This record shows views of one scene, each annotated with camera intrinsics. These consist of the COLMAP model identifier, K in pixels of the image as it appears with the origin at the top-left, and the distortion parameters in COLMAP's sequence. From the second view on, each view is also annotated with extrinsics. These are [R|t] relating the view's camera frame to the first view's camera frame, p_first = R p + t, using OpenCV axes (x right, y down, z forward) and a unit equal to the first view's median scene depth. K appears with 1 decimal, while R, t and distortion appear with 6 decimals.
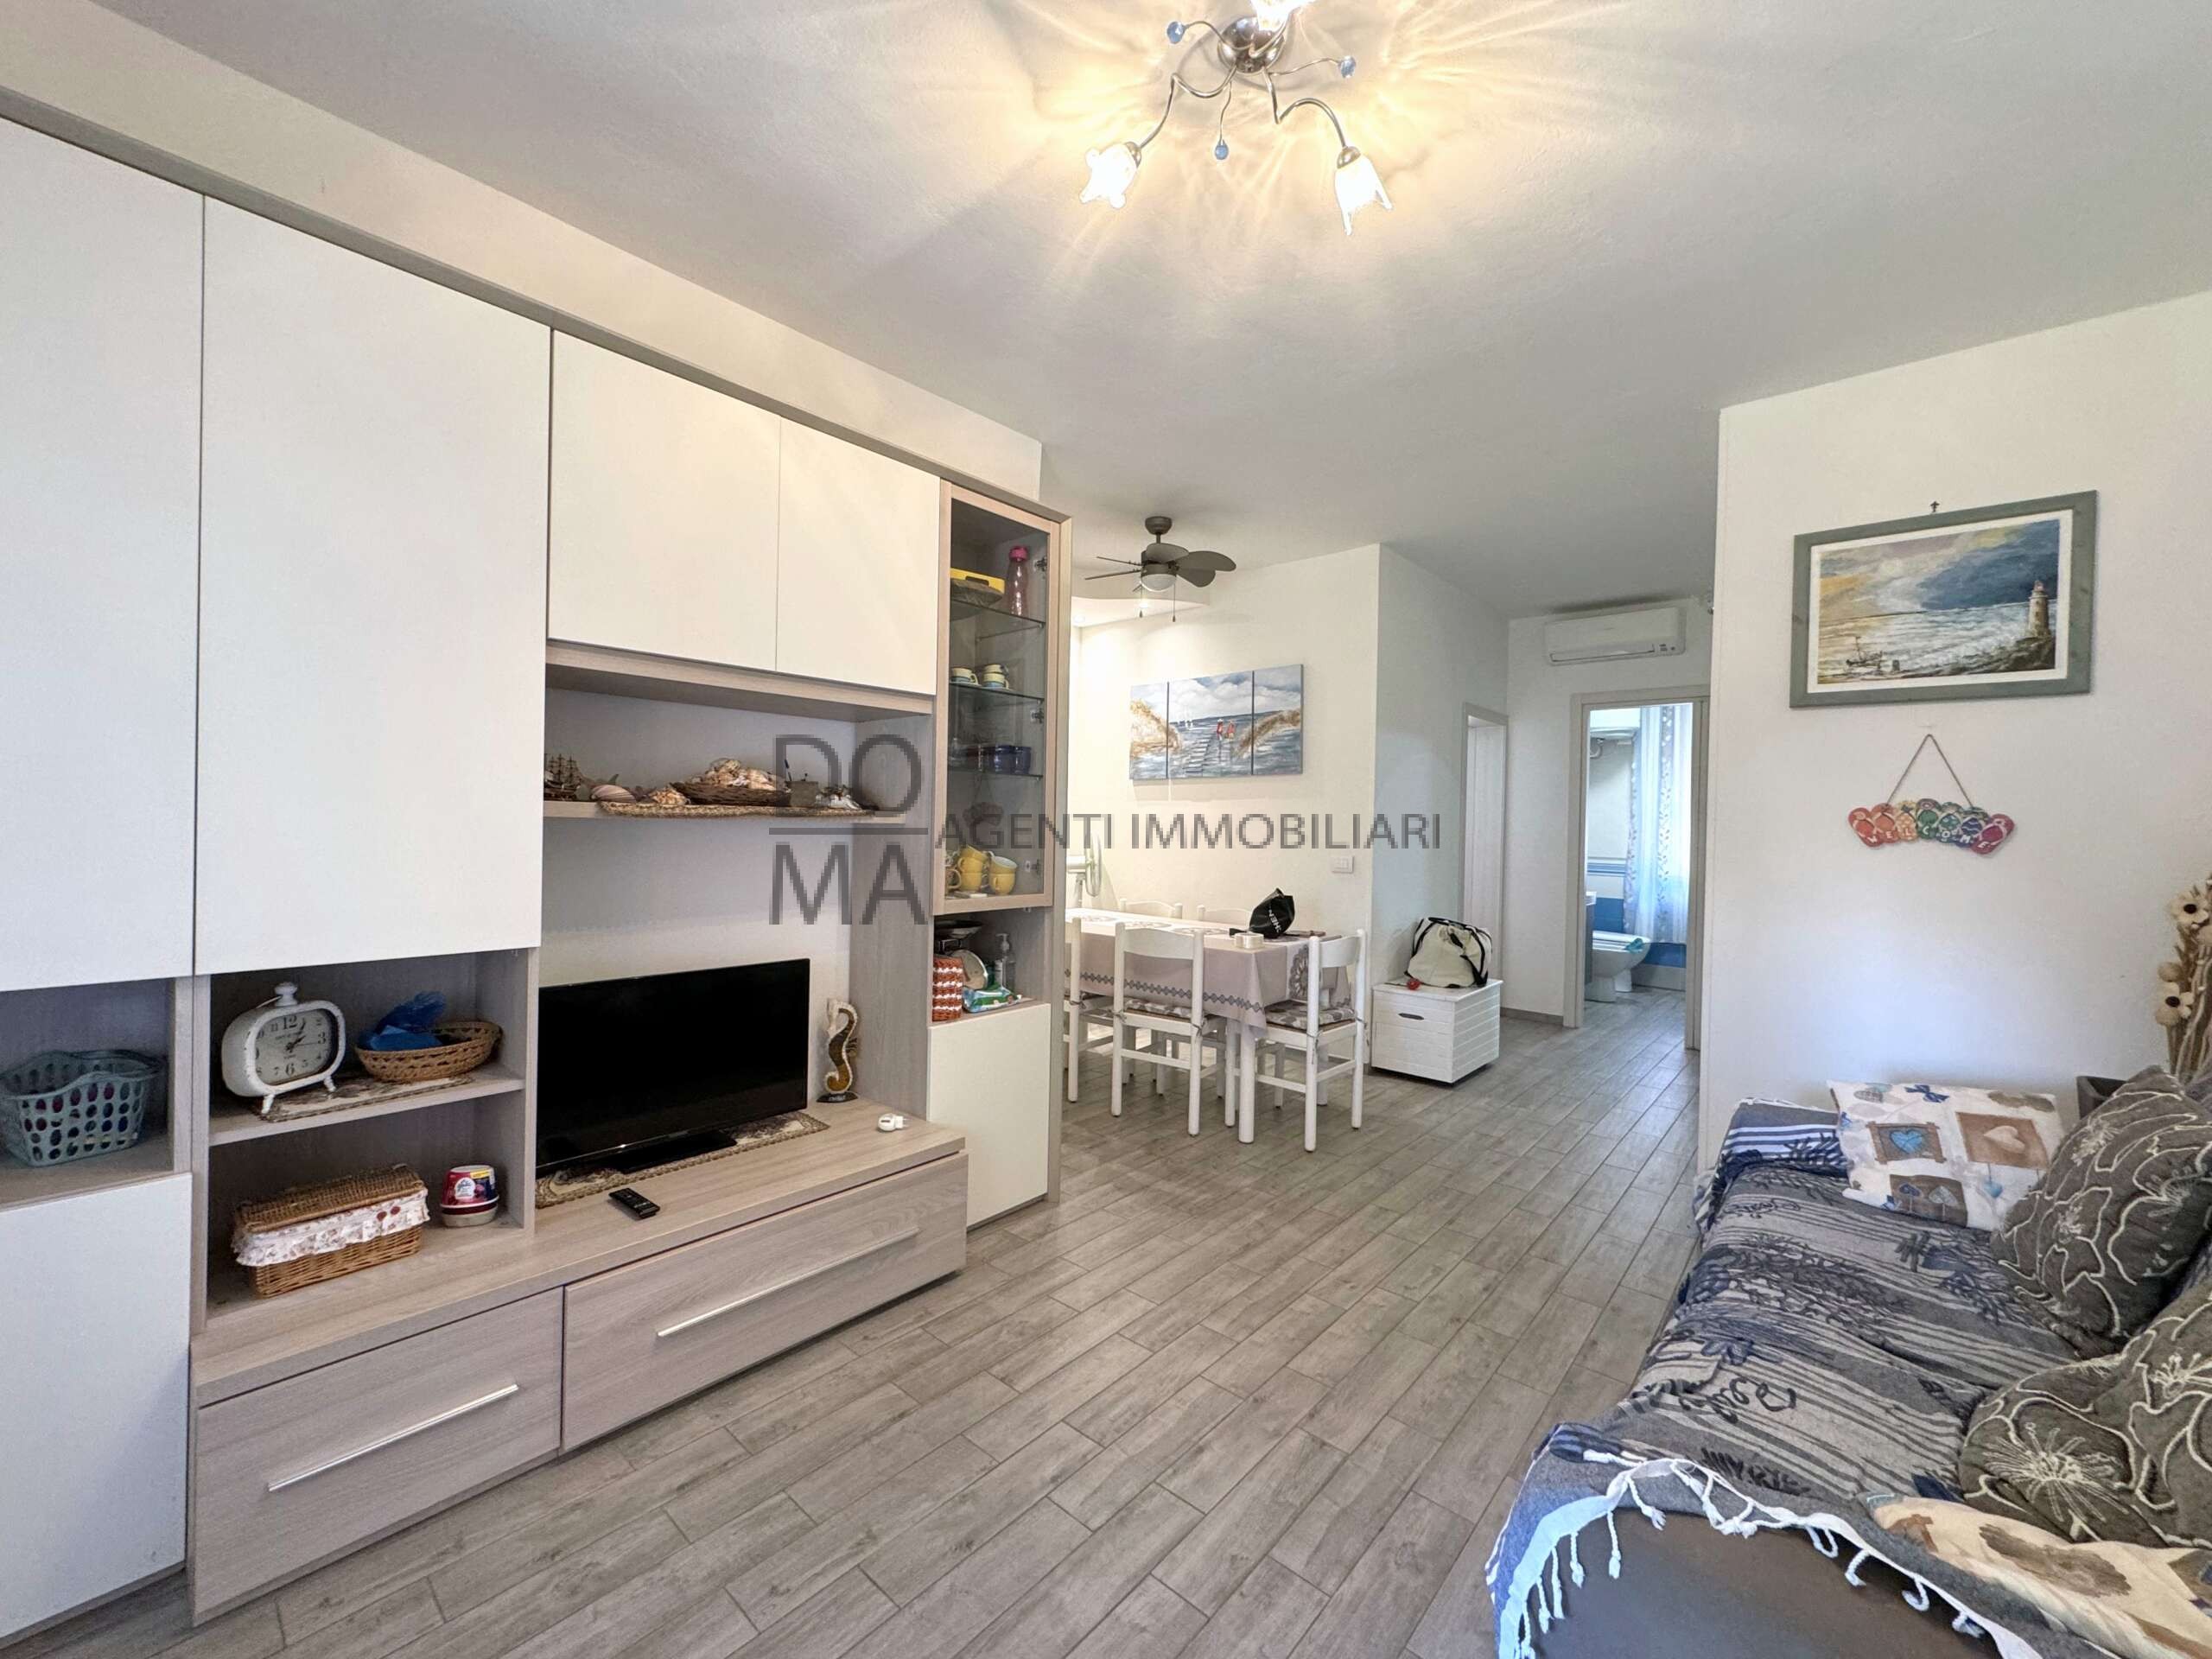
lens RADIAL K [[861.5, 0, 1100.2], [0, 861.5, 831.3], [0, 0, 1]] dist [0.000035, -0.000024]
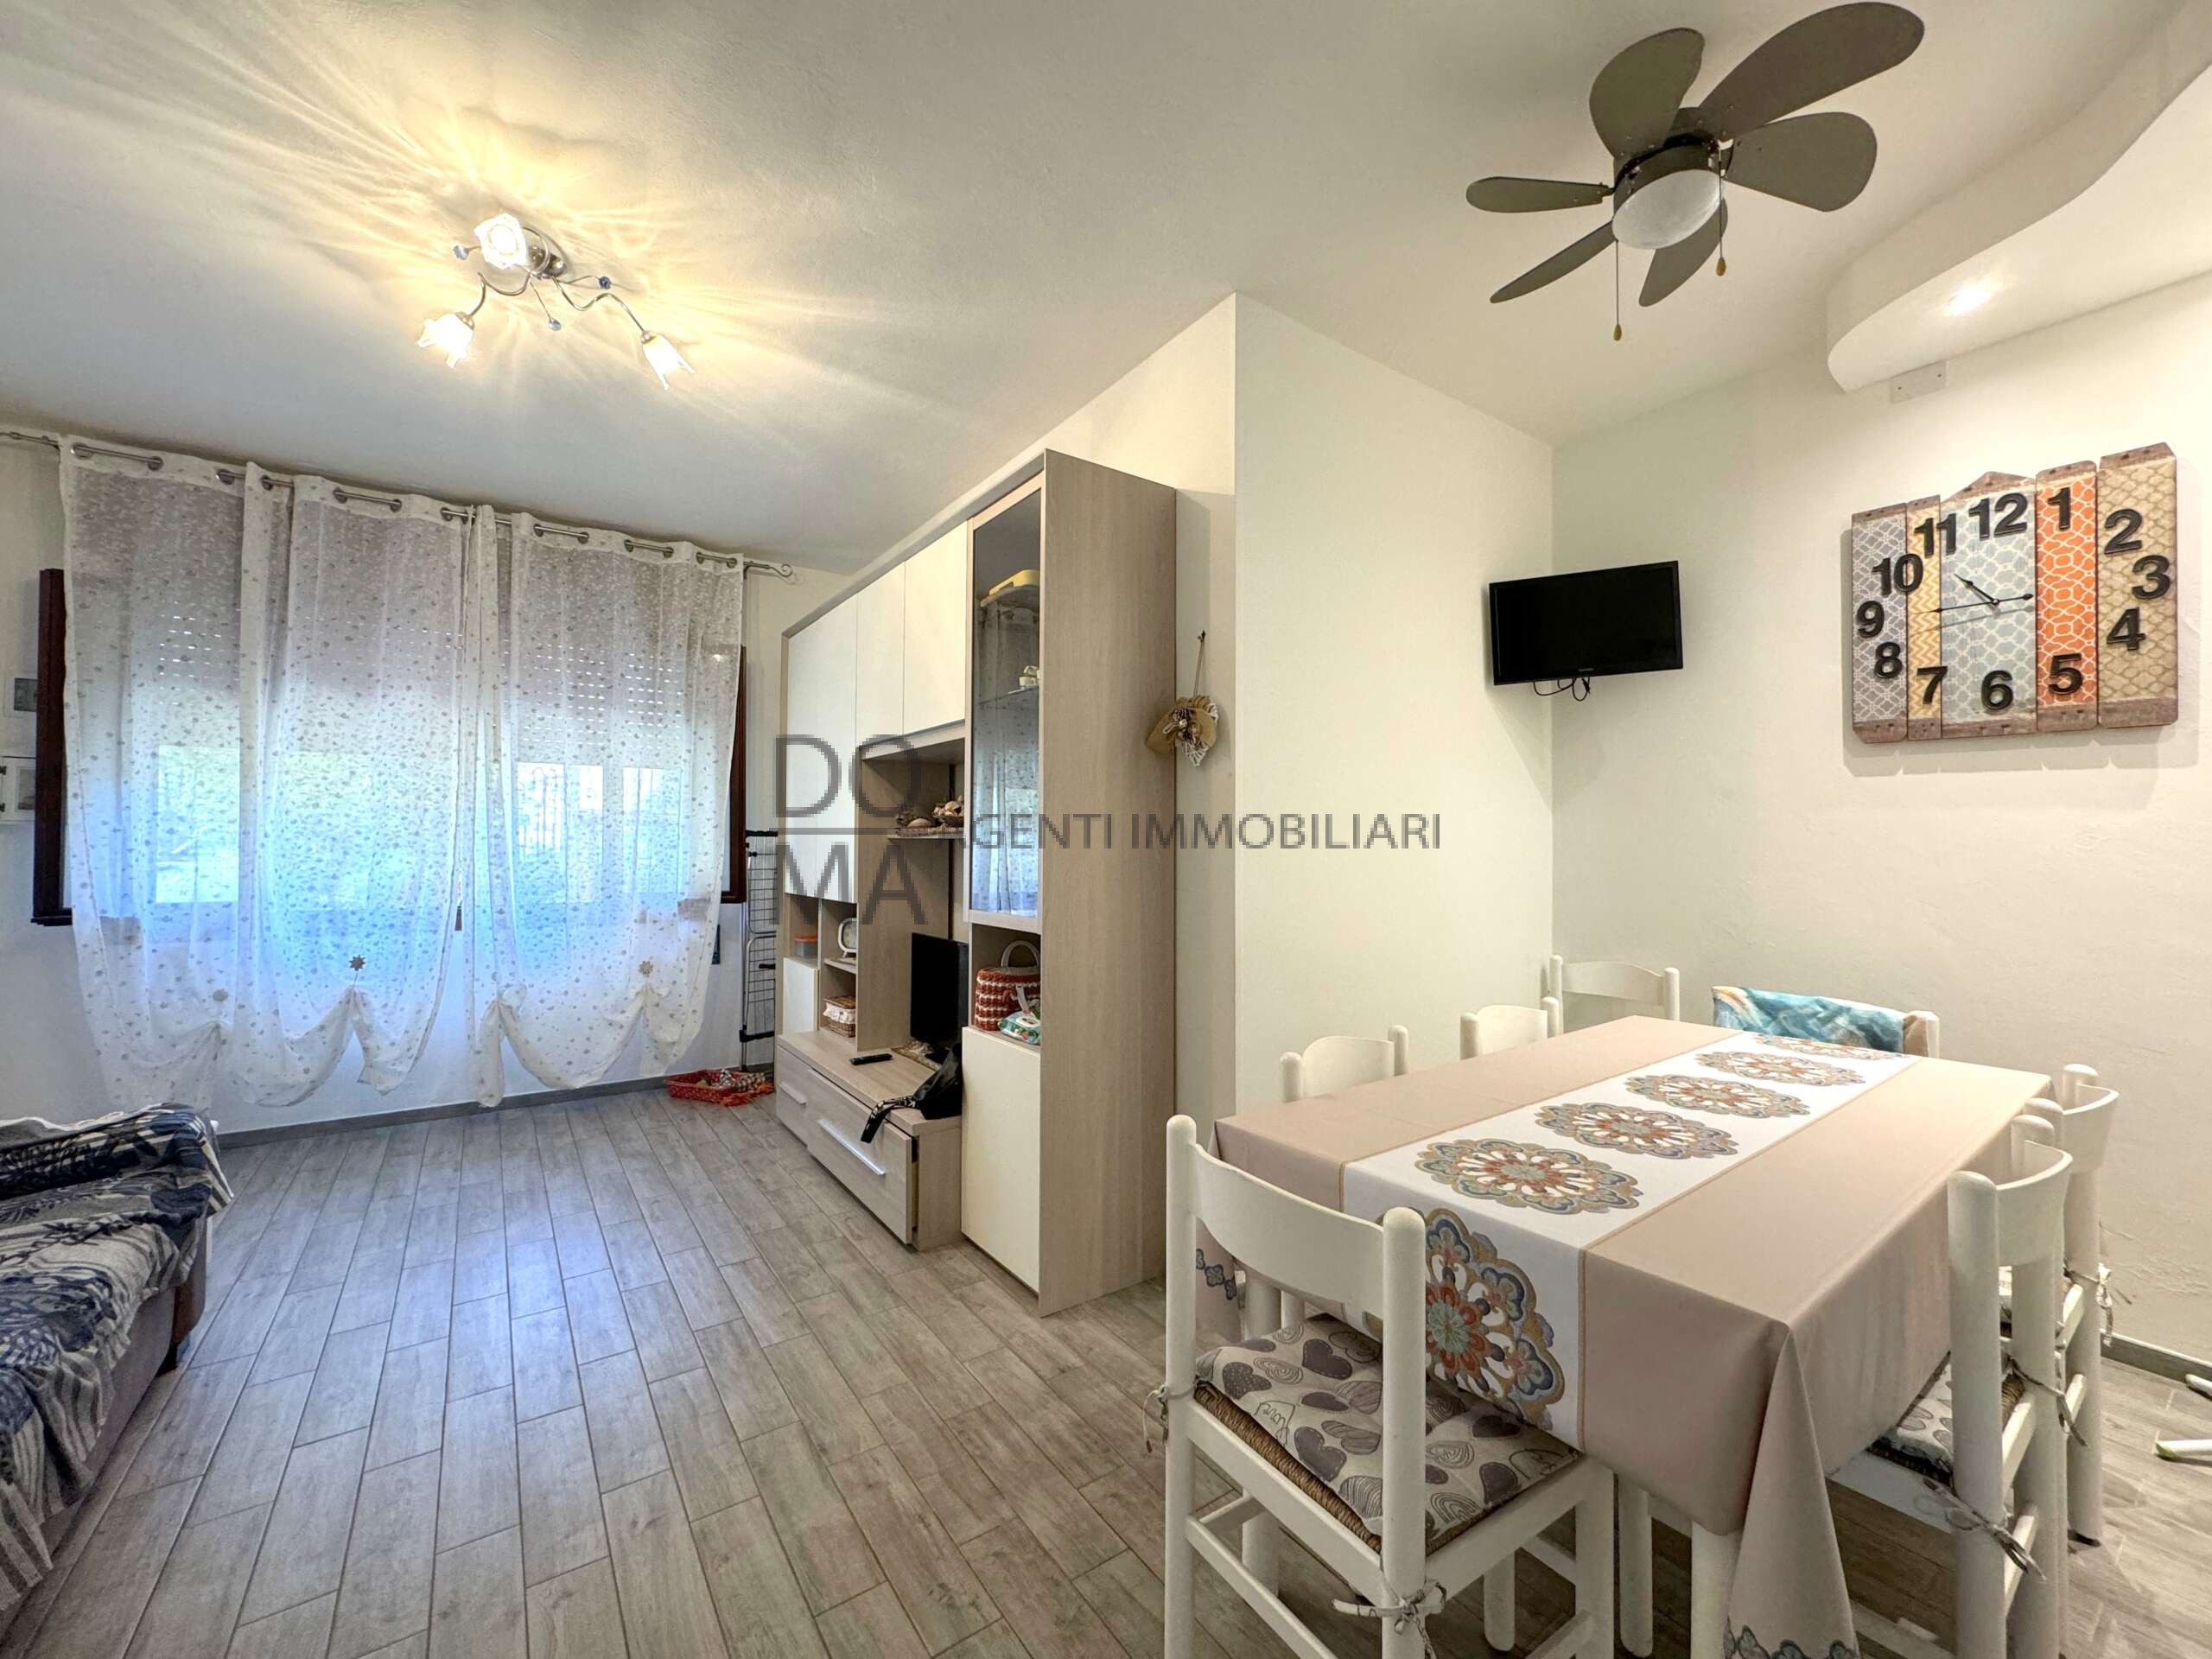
lens RADIAL K [[861.5, 0, 1103.0], [0, 861.5, 829.5], [0, 0, 1]] dist [0.000035, -0.000024]
pose [[-0.207884, -0.035094, -0.977524, 0.895441], [-0.017750, 0.999327, -0.032102, 0.012797], [0.977992, 0.010677, -0.208367, 1.505535]]
